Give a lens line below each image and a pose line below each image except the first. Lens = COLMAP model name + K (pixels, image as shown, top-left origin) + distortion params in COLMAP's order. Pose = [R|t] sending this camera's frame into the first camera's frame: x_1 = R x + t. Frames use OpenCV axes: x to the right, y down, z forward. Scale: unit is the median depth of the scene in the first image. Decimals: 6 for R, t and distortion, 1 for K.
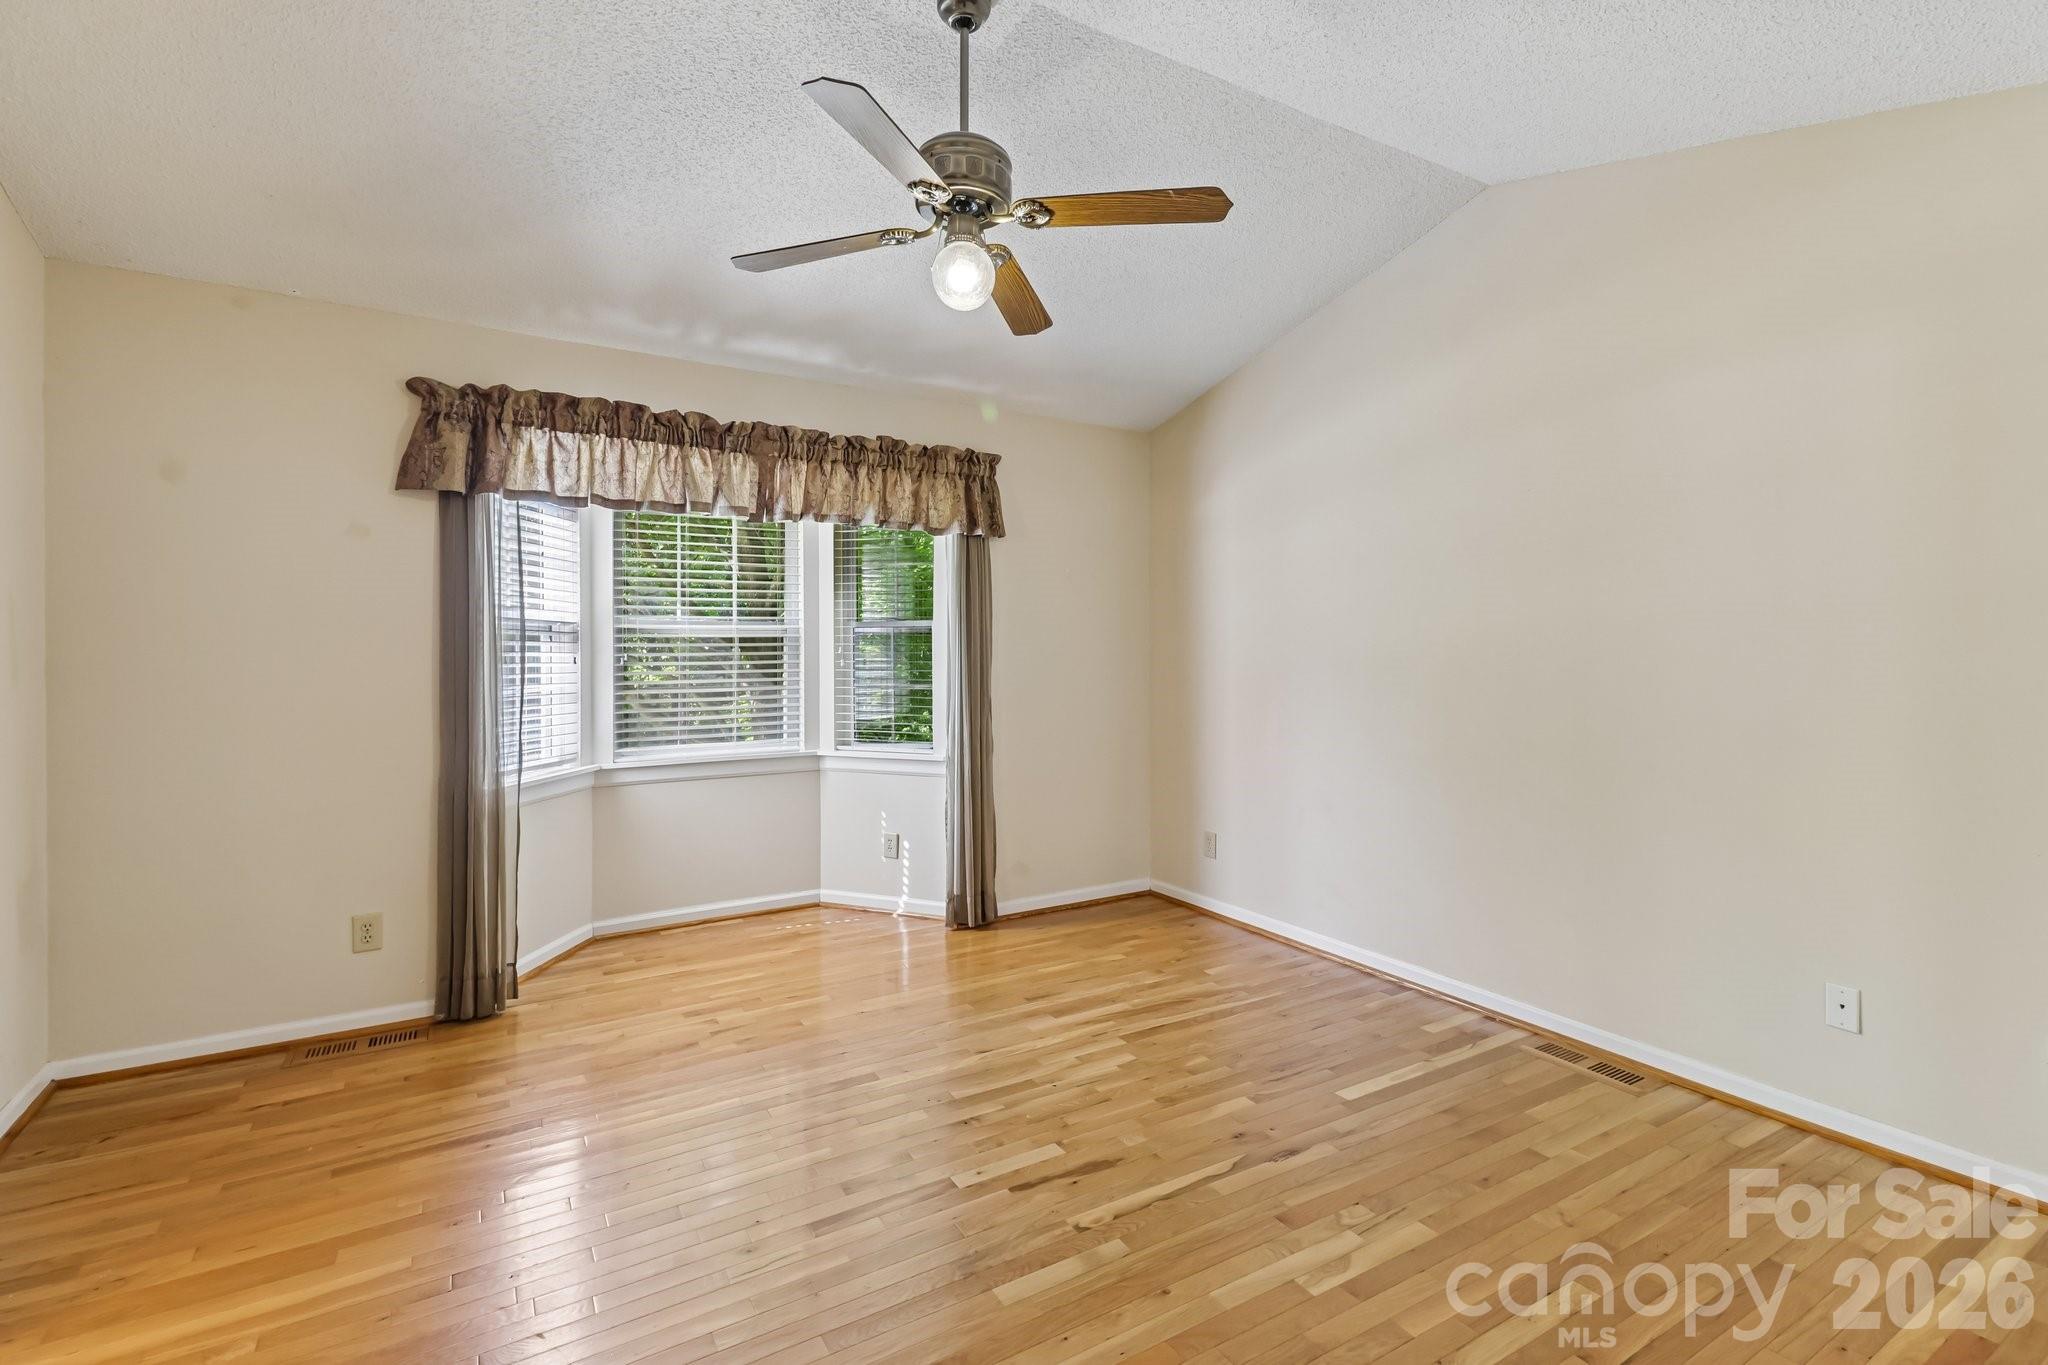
lens RADIAL K [[928.3, 0, 1047.3], [0, 928.3, 646.9], [0, 0, 1]] dist [0.020660, -0.005789]
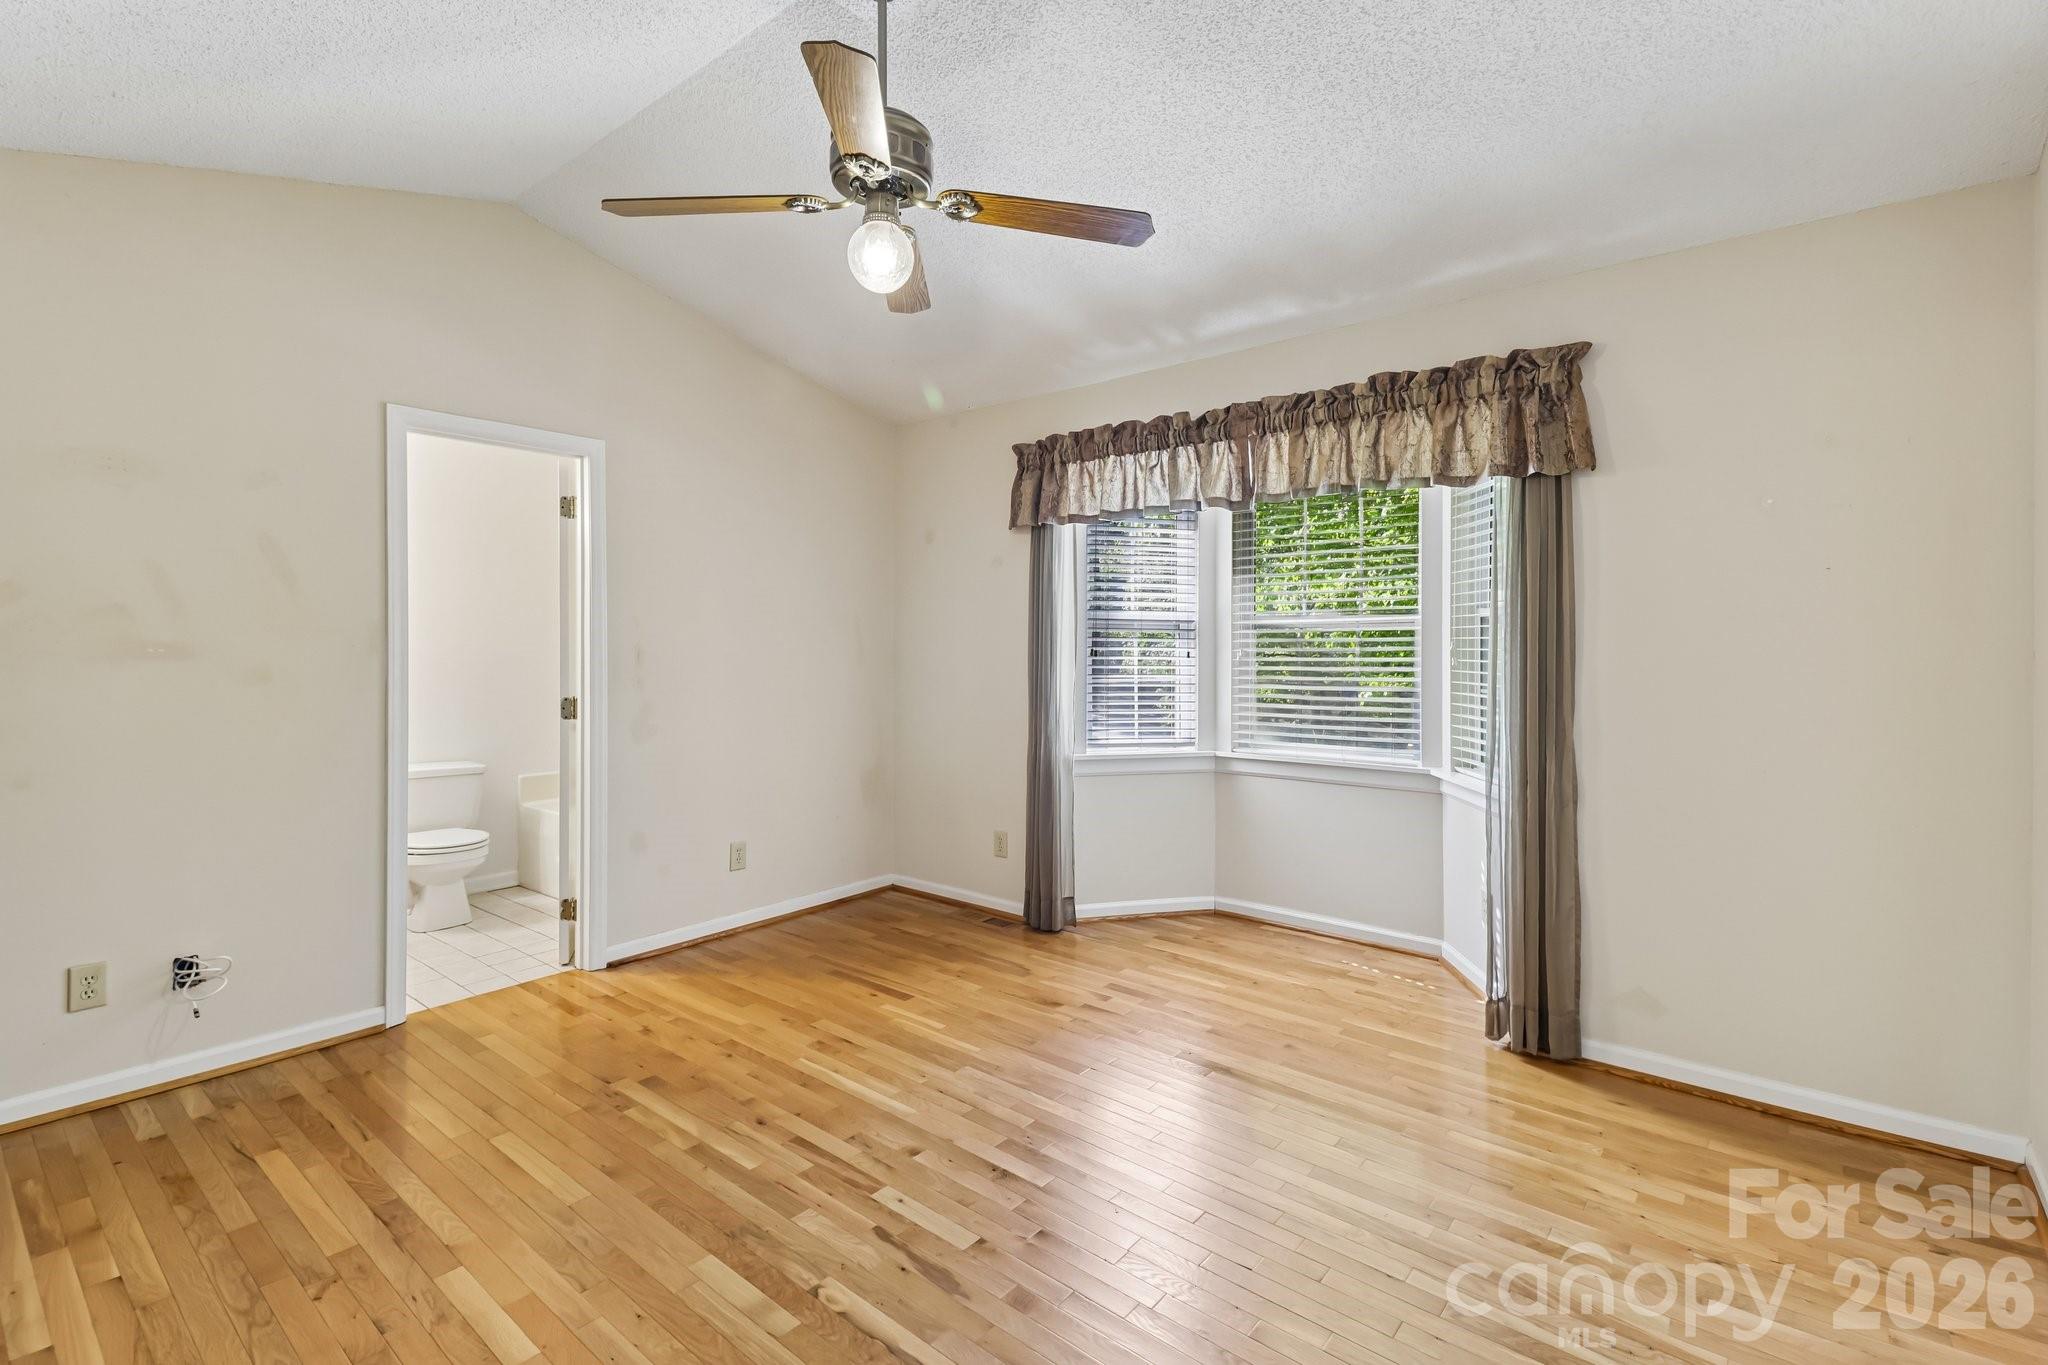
lens RADIAL K [[928.3, 0, 1019.9], [0, 928.3, 646.7], [0, 0, 1]] dist [0.020660, -0.005789]
pose [[0.306182, -0.000159, -0.951973, 0.528997], [0.002087, 0.999998, 0.000504, 0.004055], [0.951971, -0.002141, 0.306182, 0.509901]]
